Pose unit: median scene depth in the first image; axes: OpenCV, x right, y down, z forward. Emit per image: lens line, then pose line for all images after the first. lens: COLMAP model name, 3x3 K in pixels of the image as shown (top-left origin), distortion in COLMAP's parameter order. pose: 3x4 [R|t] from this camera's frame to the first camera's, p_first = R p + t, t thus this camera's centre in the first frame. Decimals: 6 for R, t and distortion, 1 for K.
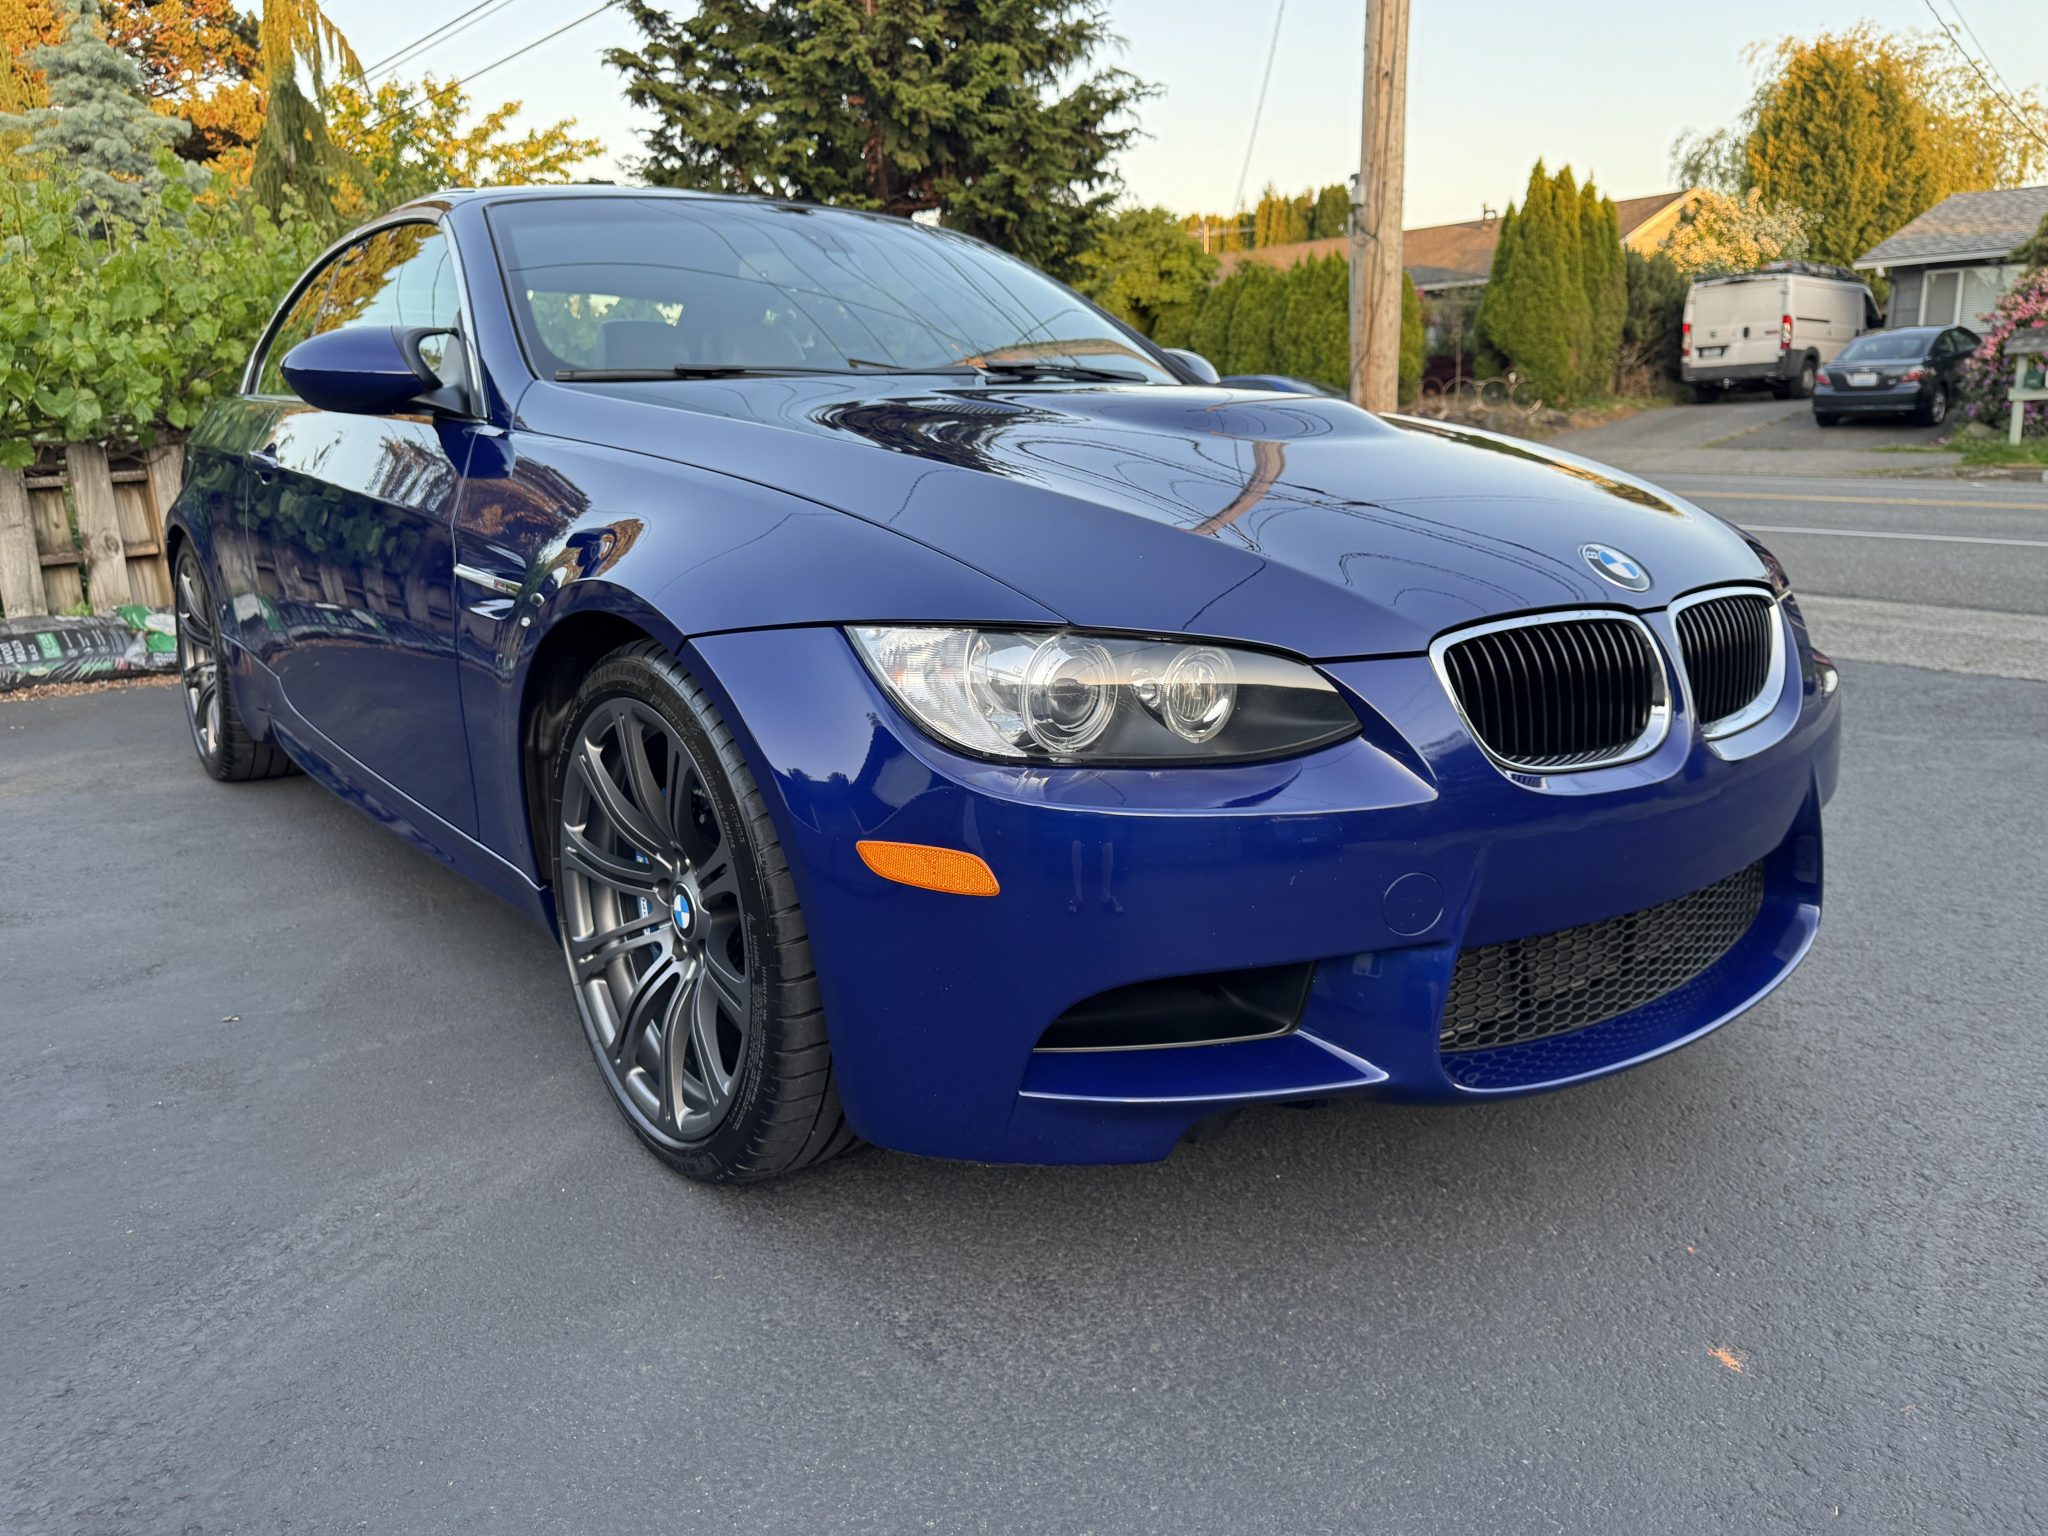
lens RADIAL K [[1493.6, 0, 1025.7], [0, 1493.6, 772.1], [0, 0, 1]] dist [0.000310, -0.005860]
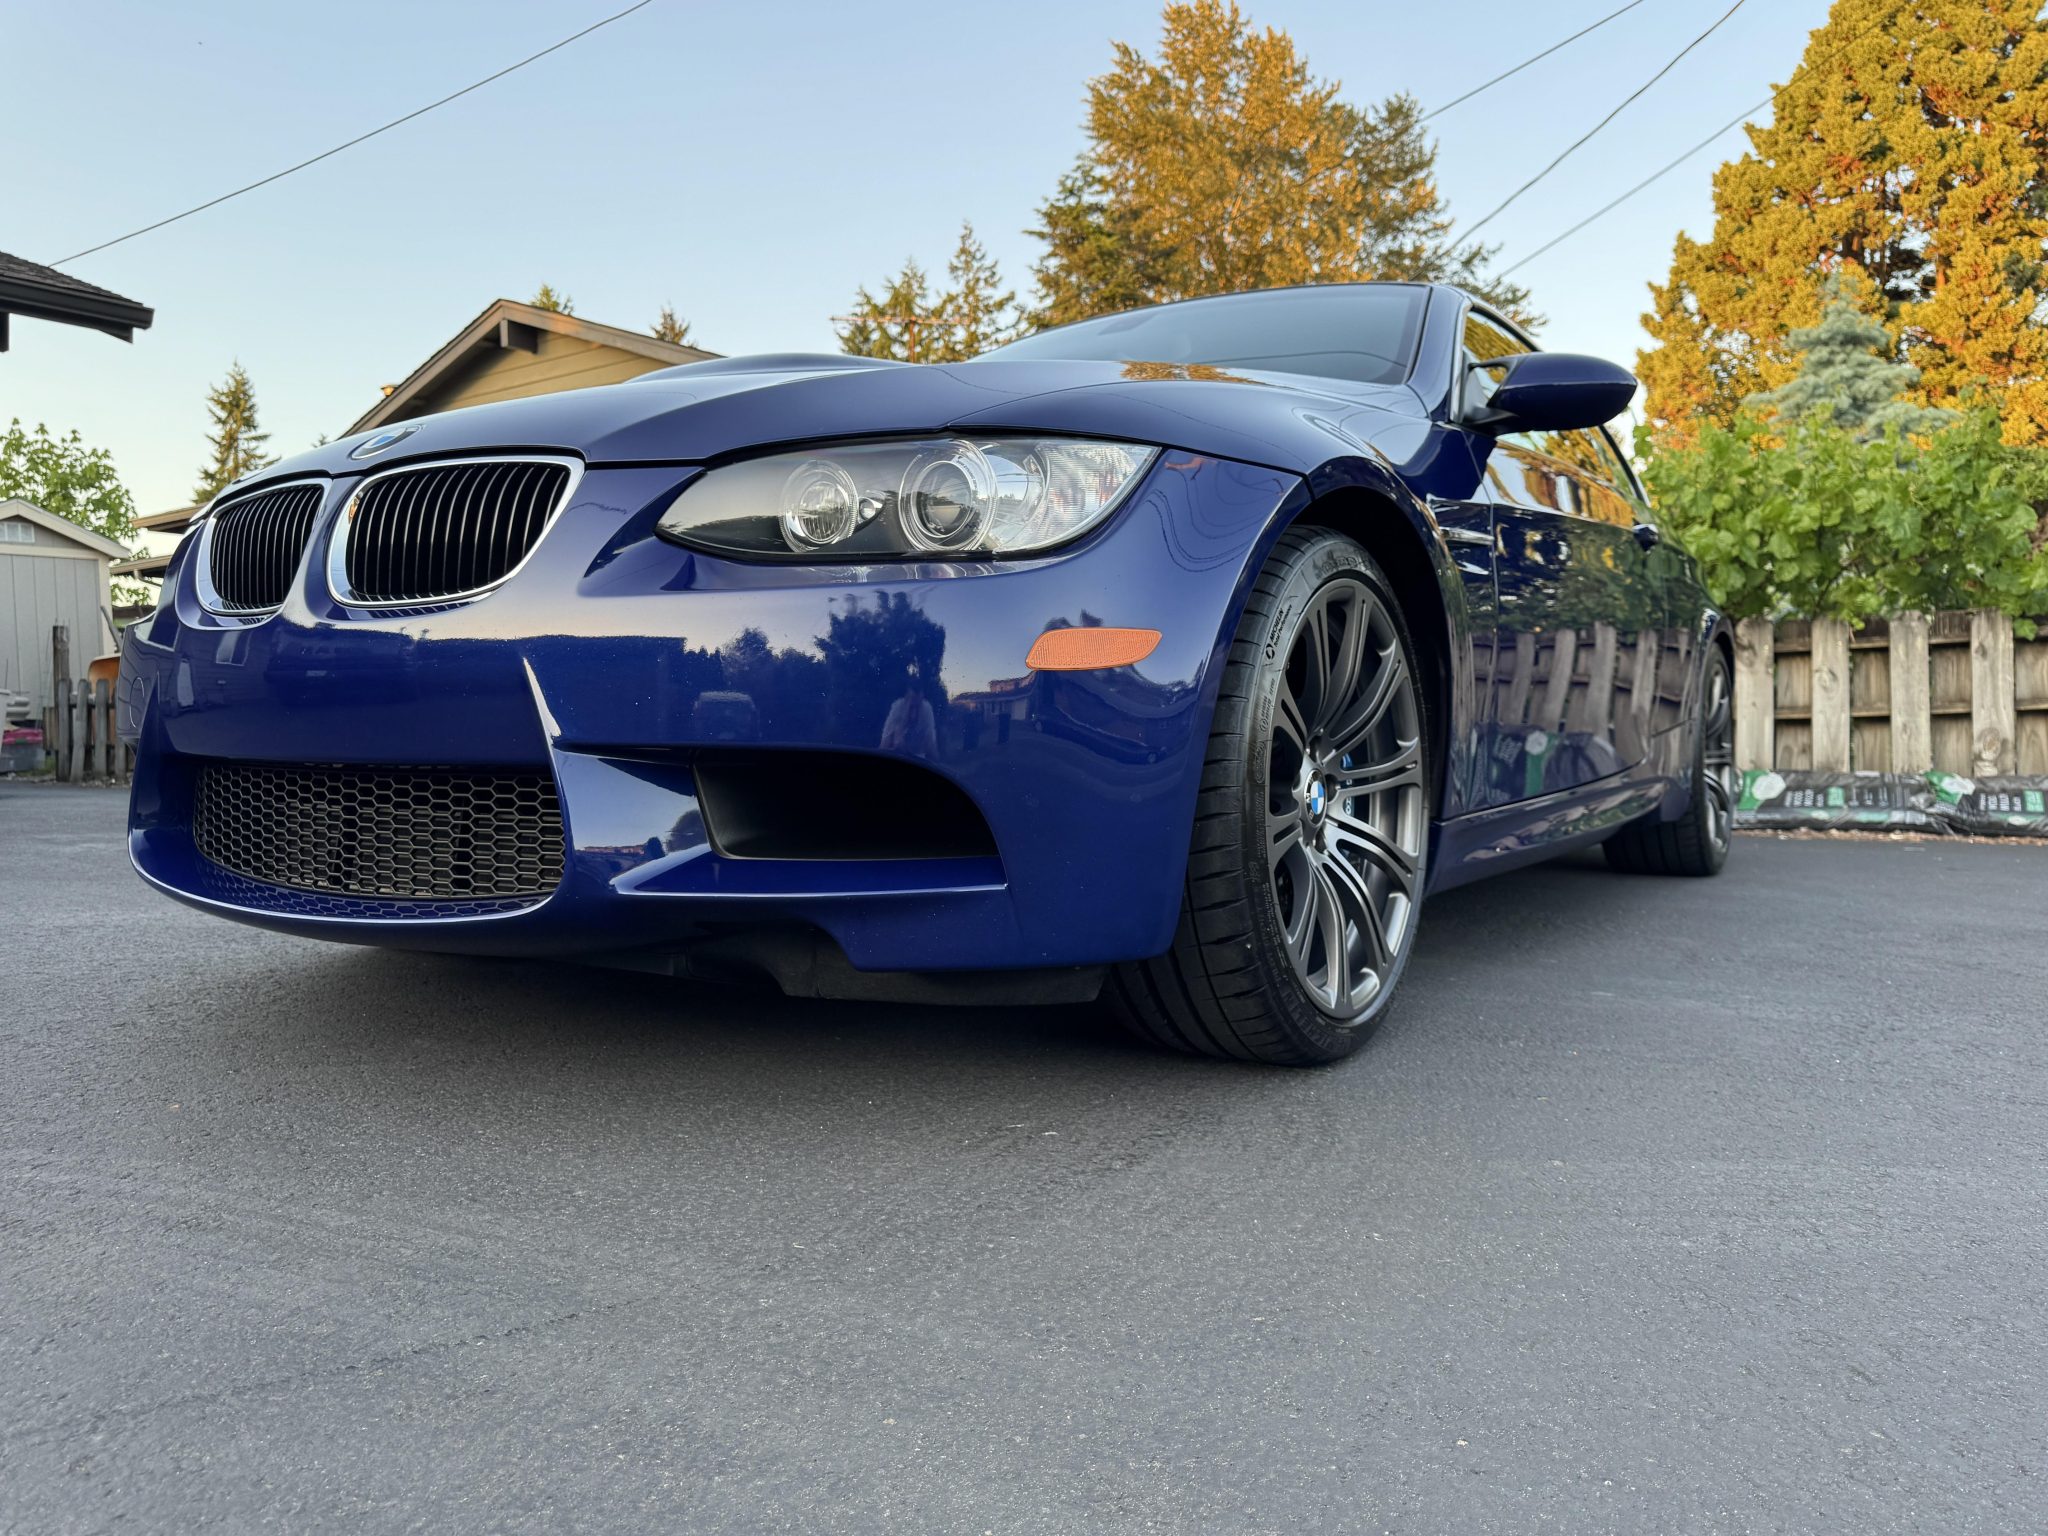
lens RADIAL K [[1479.4, 0, 1033.1], [0, 1479.4, 785.8], [0, 0, 1]] dist [0.038411, -0.054486]
pose [[0.339195, 0.049851, -0.939394, 0.115154], [-0.216076, 0.976024, -0.026225, 0.001490], [0.915564, 0.211876, 0.341835, 0.085296]]
